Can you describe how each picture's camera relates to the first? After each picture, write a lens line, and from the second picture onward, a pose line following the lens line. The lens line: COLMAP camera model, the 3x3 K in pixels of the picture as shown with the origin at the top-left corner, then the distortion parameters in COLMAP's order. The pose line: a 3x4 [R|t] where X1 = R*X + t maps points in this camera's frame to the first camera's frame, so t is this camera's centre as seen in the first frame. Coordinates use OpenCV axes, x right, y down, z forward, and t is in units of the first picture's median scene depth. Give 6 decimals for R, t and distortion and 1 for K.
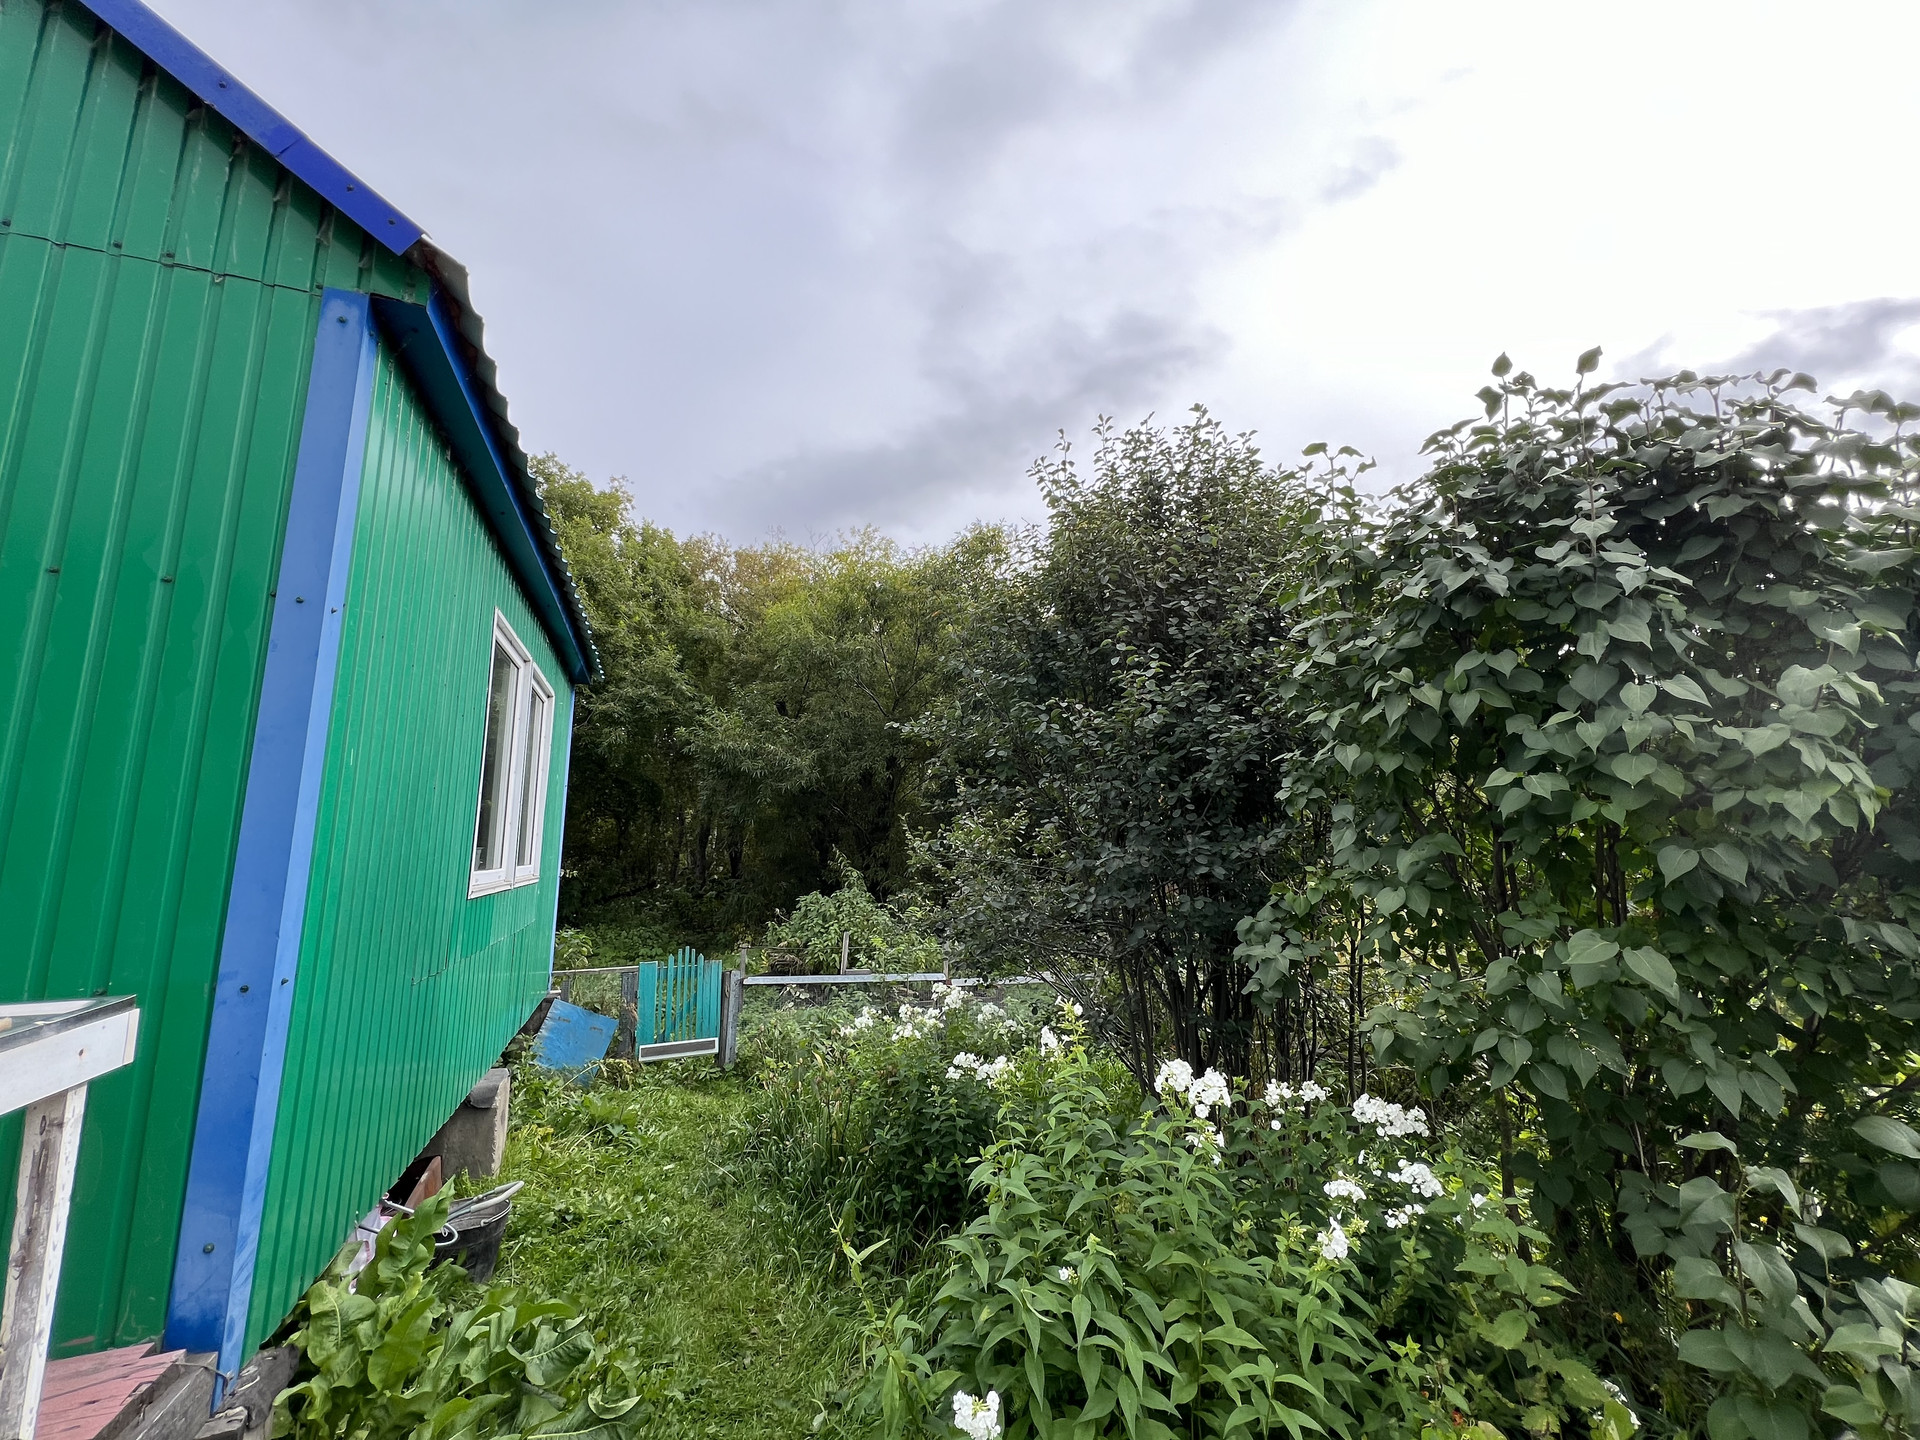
lens RADIAL K [[771.5, 0, 956.0], [0, 771.5, 719.9], [0, 0, 1]] dist [0.000591, 0.000027]
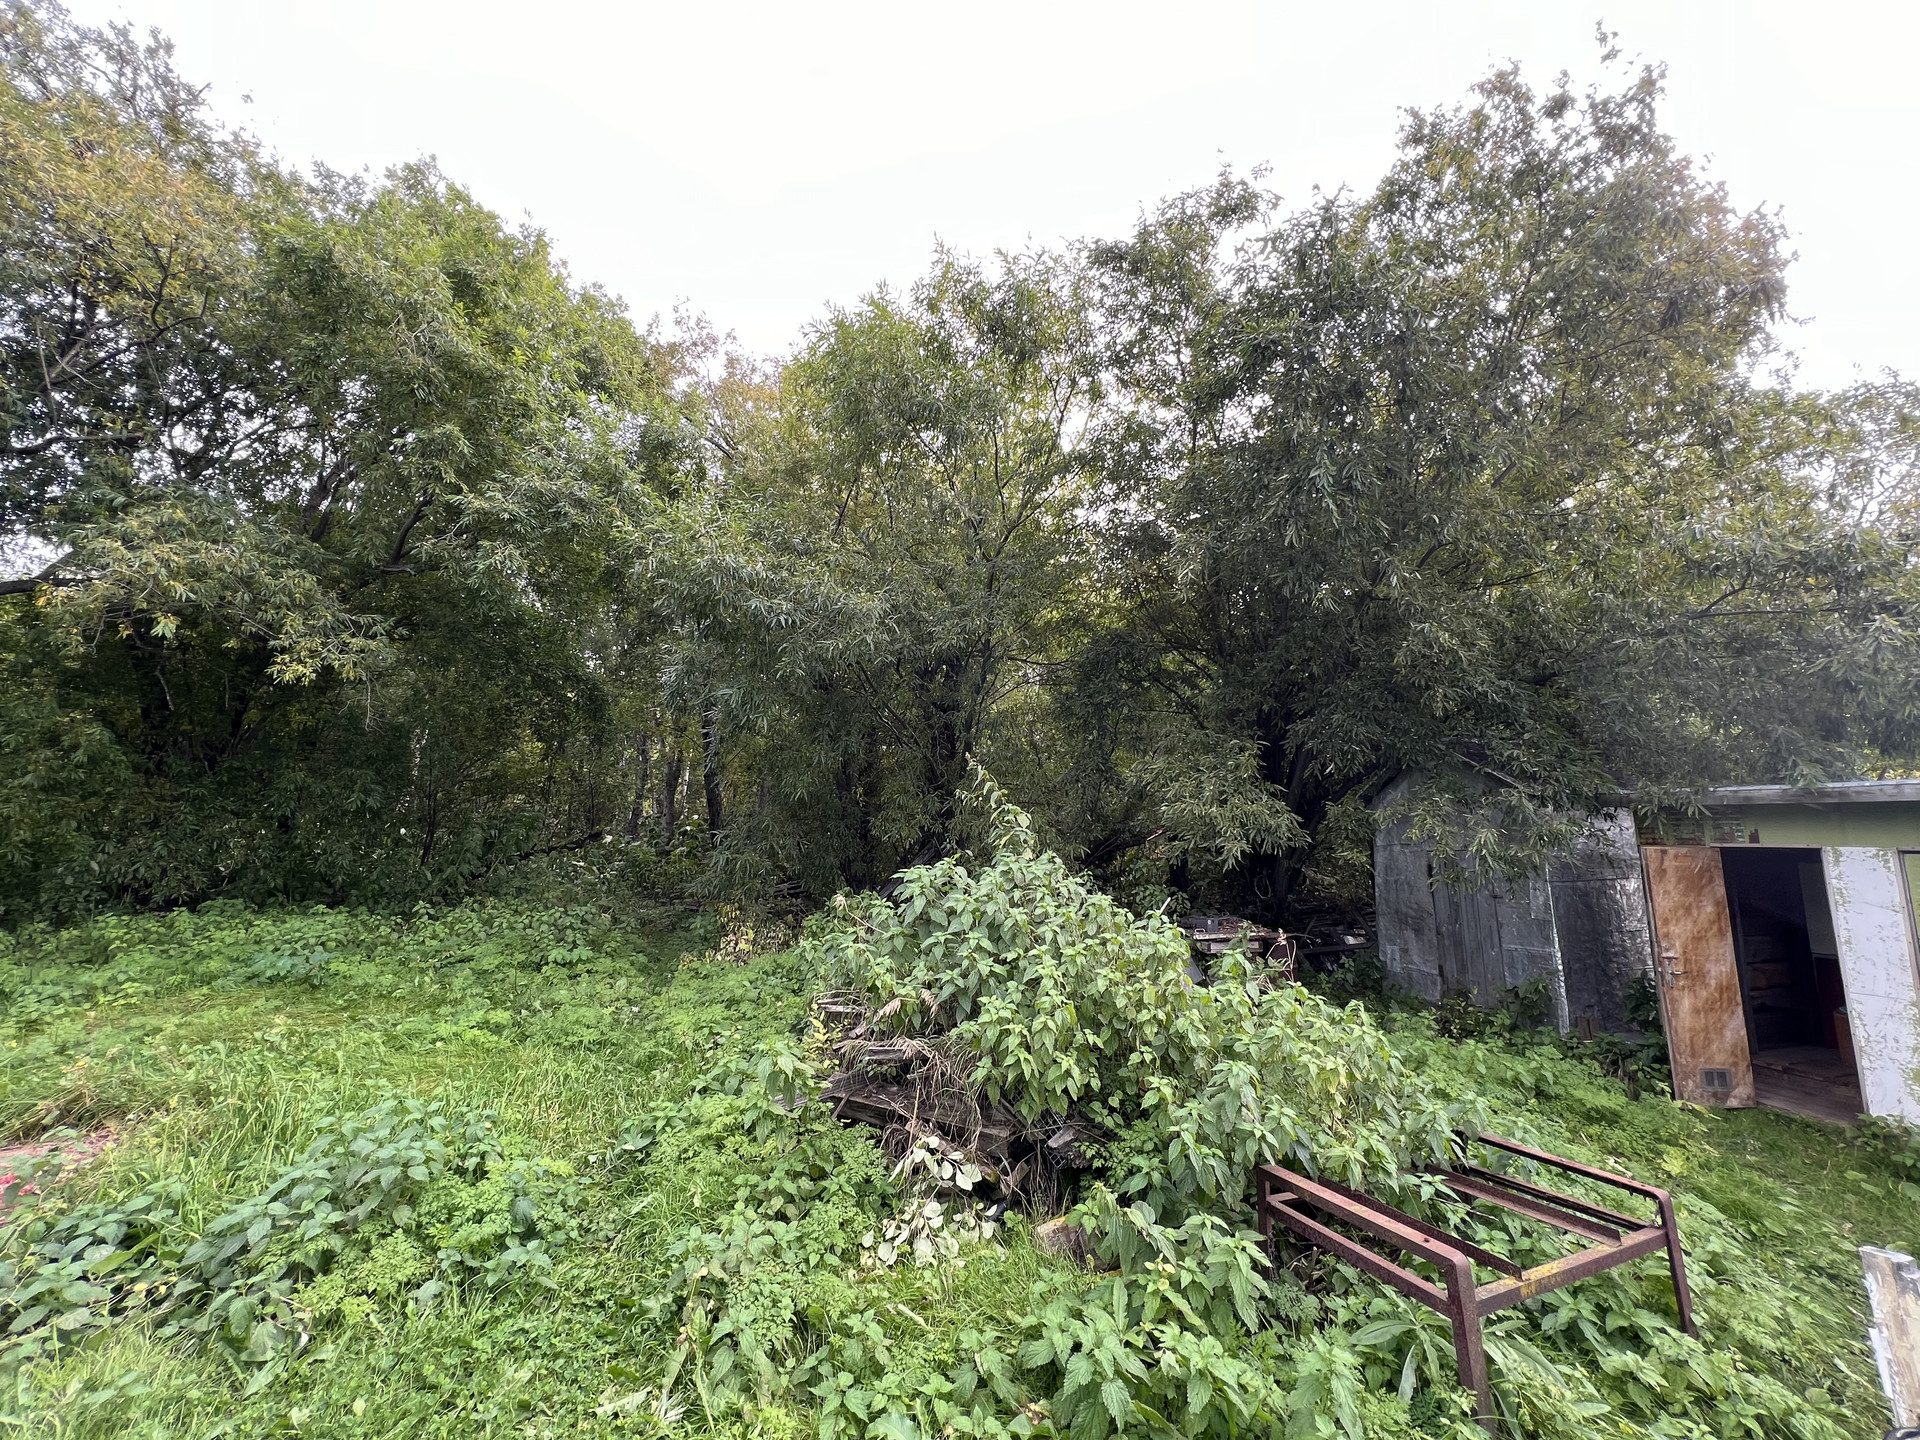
lens RADIAL K [[771.5, 0, 967.0], [0, 771.5, 716.4], [0, 0, 1]] dist [0.000591, 0.000027]
pose [[0.998482, 0.030288, 0.046009, -0.152420], [-0.032372, 0.998452, 0.045228, 0.102666], [-0.044568, -0.046648, 0.997917, 0.477079]]
